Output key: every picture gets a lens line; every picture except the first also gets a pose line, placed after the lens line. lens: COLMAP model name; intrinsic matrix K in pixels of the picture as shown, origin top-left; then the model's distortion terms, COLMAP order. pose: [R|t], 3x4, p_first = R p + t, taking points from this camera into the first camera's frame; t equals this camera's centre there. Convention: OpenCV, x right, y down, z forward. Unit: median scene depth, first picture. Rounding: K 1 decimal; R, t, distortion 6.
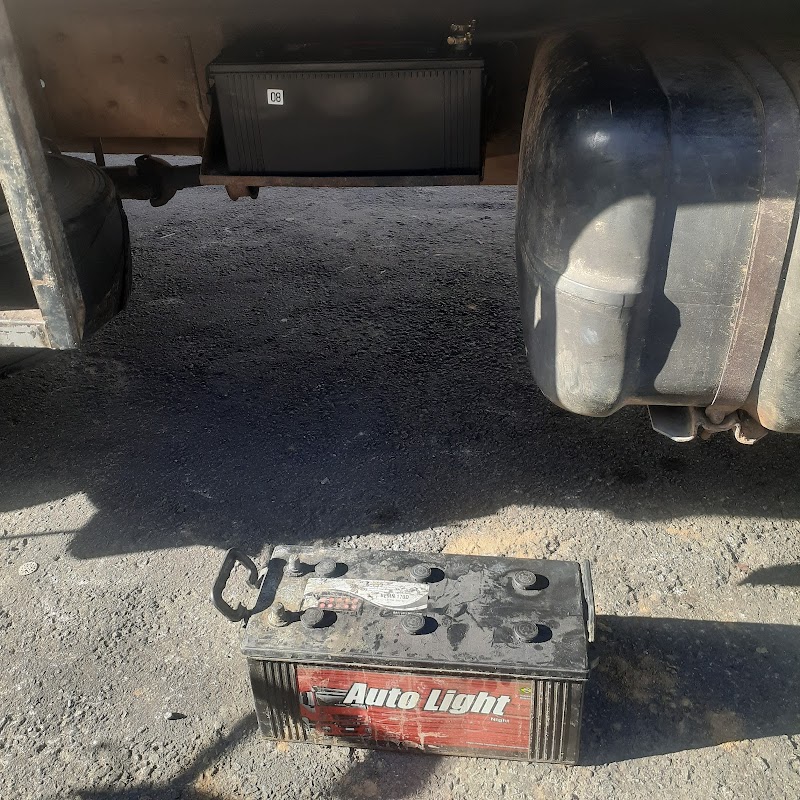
lens RADIAL K [[859.6, 0, 400.0], [0, 859.6, 400.0], [0, 0, 1]] dist [0.108851, -0.003331]
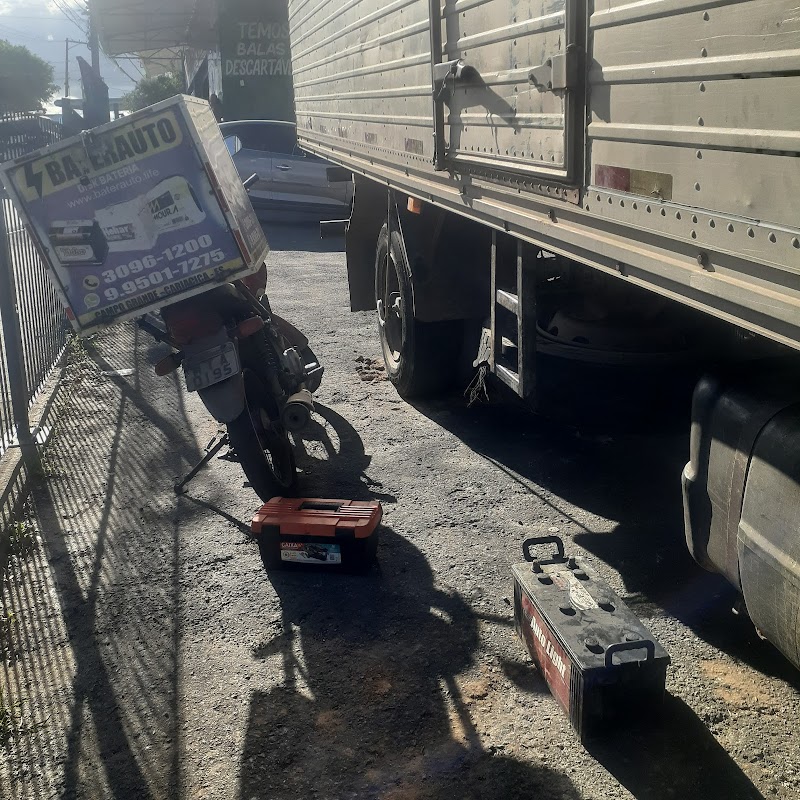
lens RADIAL K [[859.6, 0, 400.0], [0, 859.6, 400.0], [0, 0, 1]] dist [0.108851, -0.003331]
pose [[0.332923, 0.335019, -0.881433, 1.243587], [-0.487173, 0.861449, 0.143415, -0.182770], [0.807356, 0.381665, 0.450009, -0.213961]]
